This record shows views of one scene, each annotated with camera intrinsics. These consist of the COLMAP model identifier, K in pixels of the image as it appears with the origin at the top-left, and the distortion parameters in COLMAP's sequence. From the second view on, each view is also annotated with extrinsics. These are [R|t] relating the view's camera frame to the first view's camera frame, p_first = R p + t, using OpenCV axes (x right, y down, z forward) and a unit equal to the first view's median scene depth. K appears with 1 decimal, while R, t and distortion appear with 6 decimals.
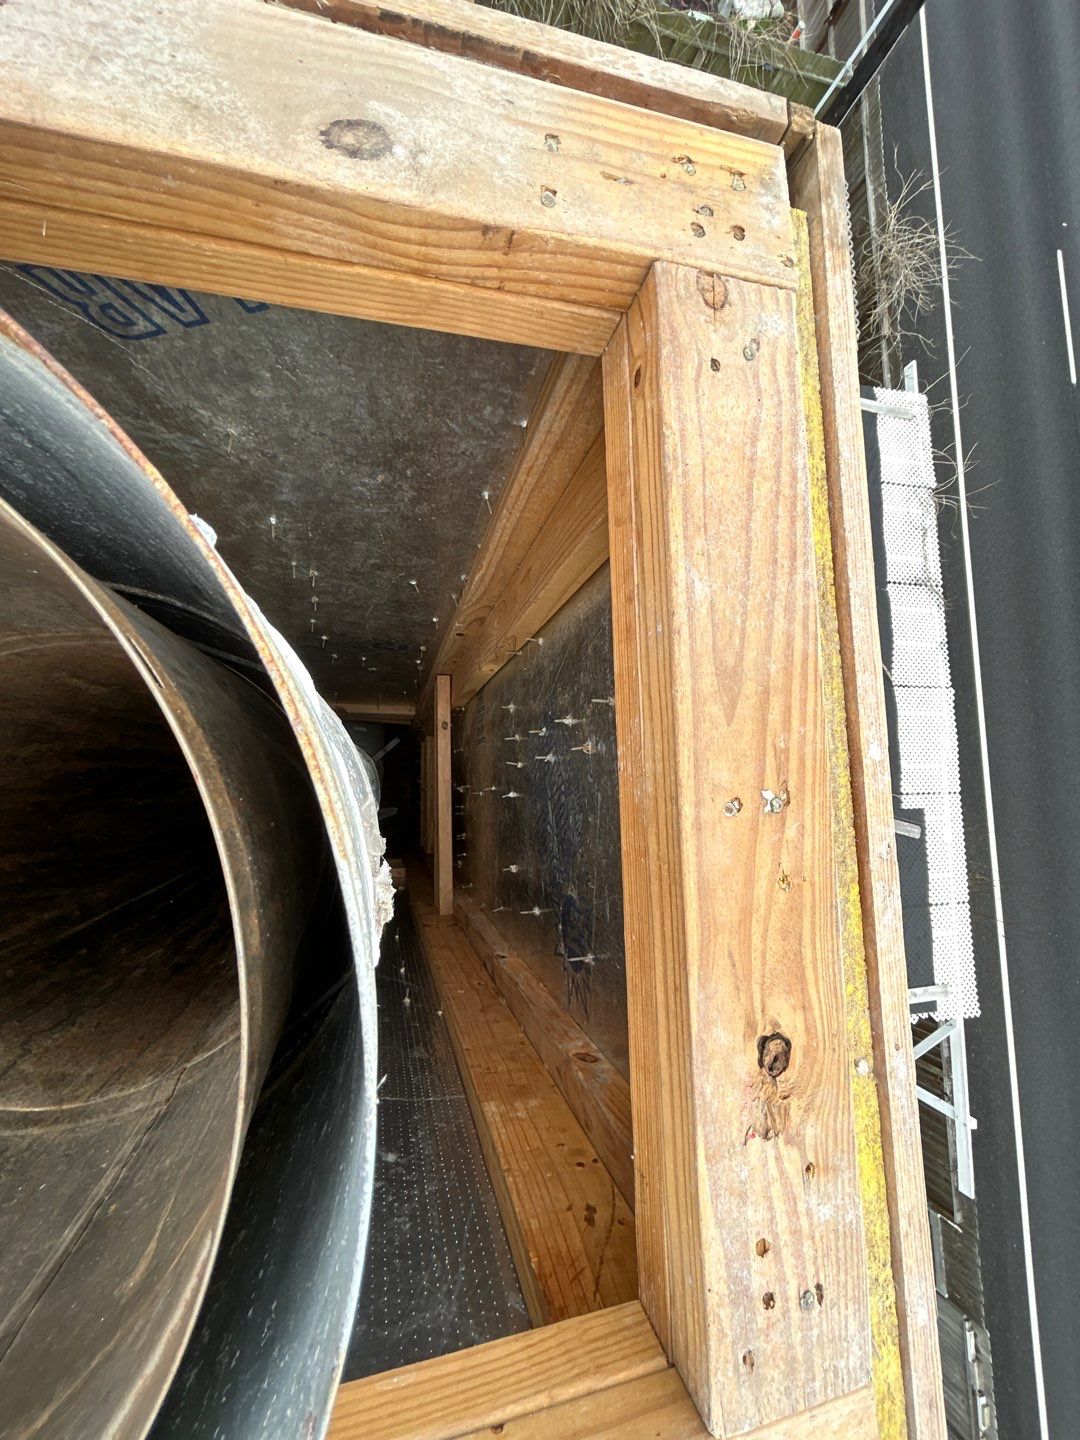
lens RADIAL K [[583.5, 0, 545.3], [0, 583.5, 721.9], [0, 0, 1]] dist [0.000286, -0.000044]
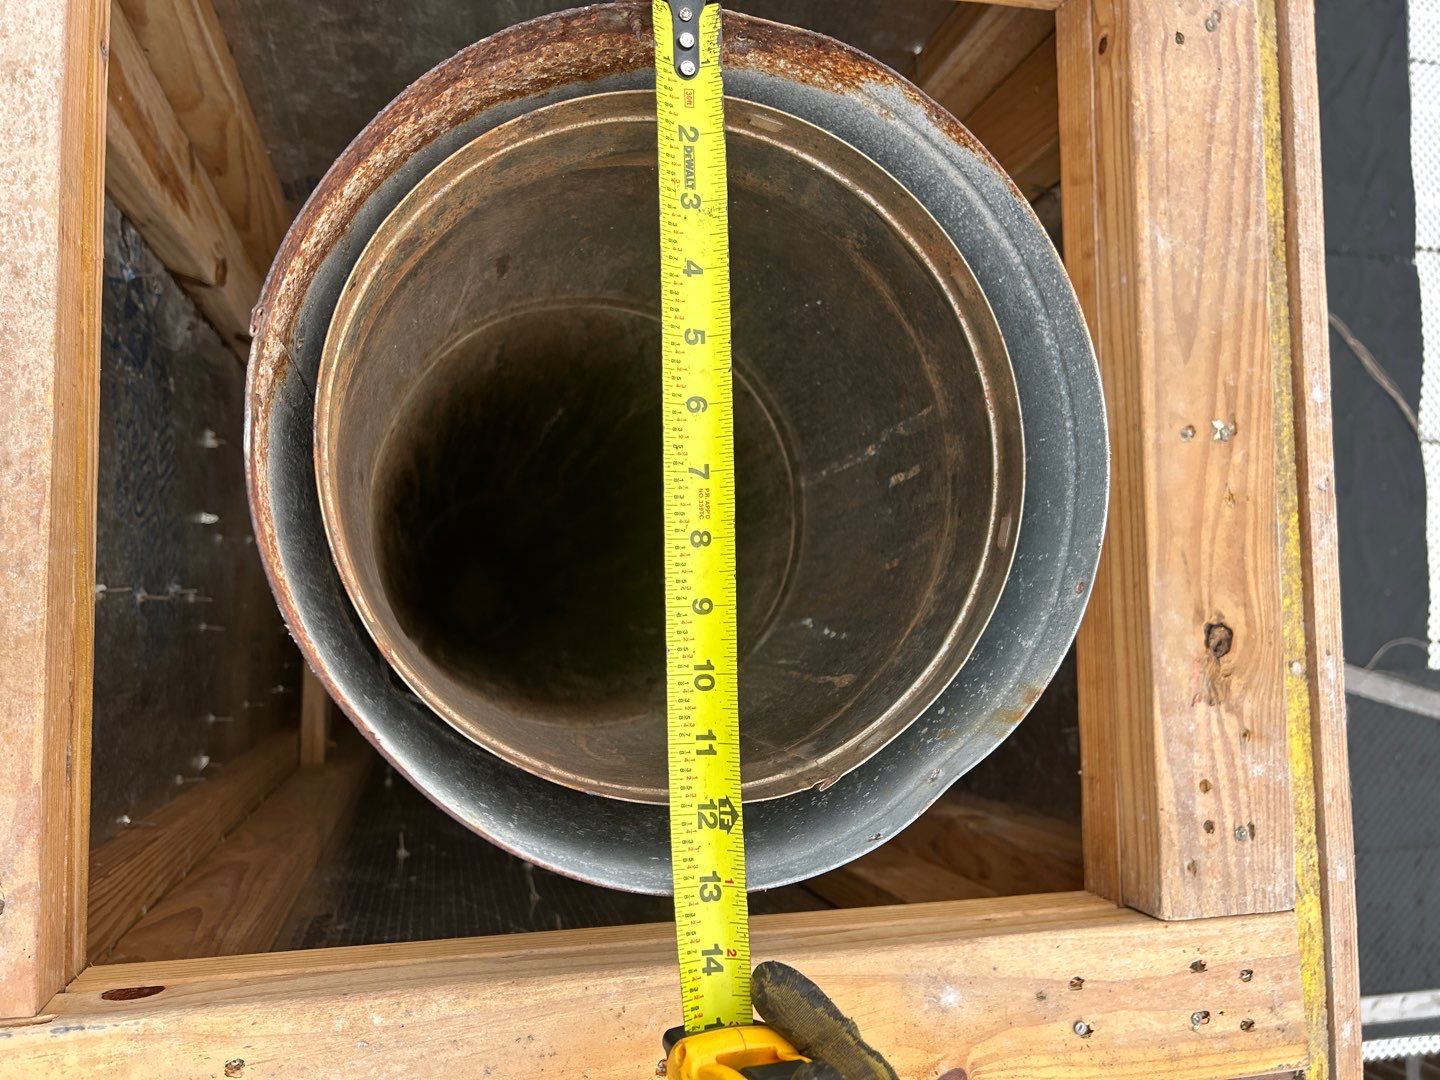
lens RADIAL K [[1099.6, 0, 706.2], [0, 1099.6, 562.1], [0, 0, 1]] dist [0.024328, -0.026810]
pose [[0.999148, 0.010170, -0.039986, -0.512072], [-0.008553, 0.999146, 0.040420, 0.300419], [0.040363, -0.040043, 0.998382, -1.167564]]
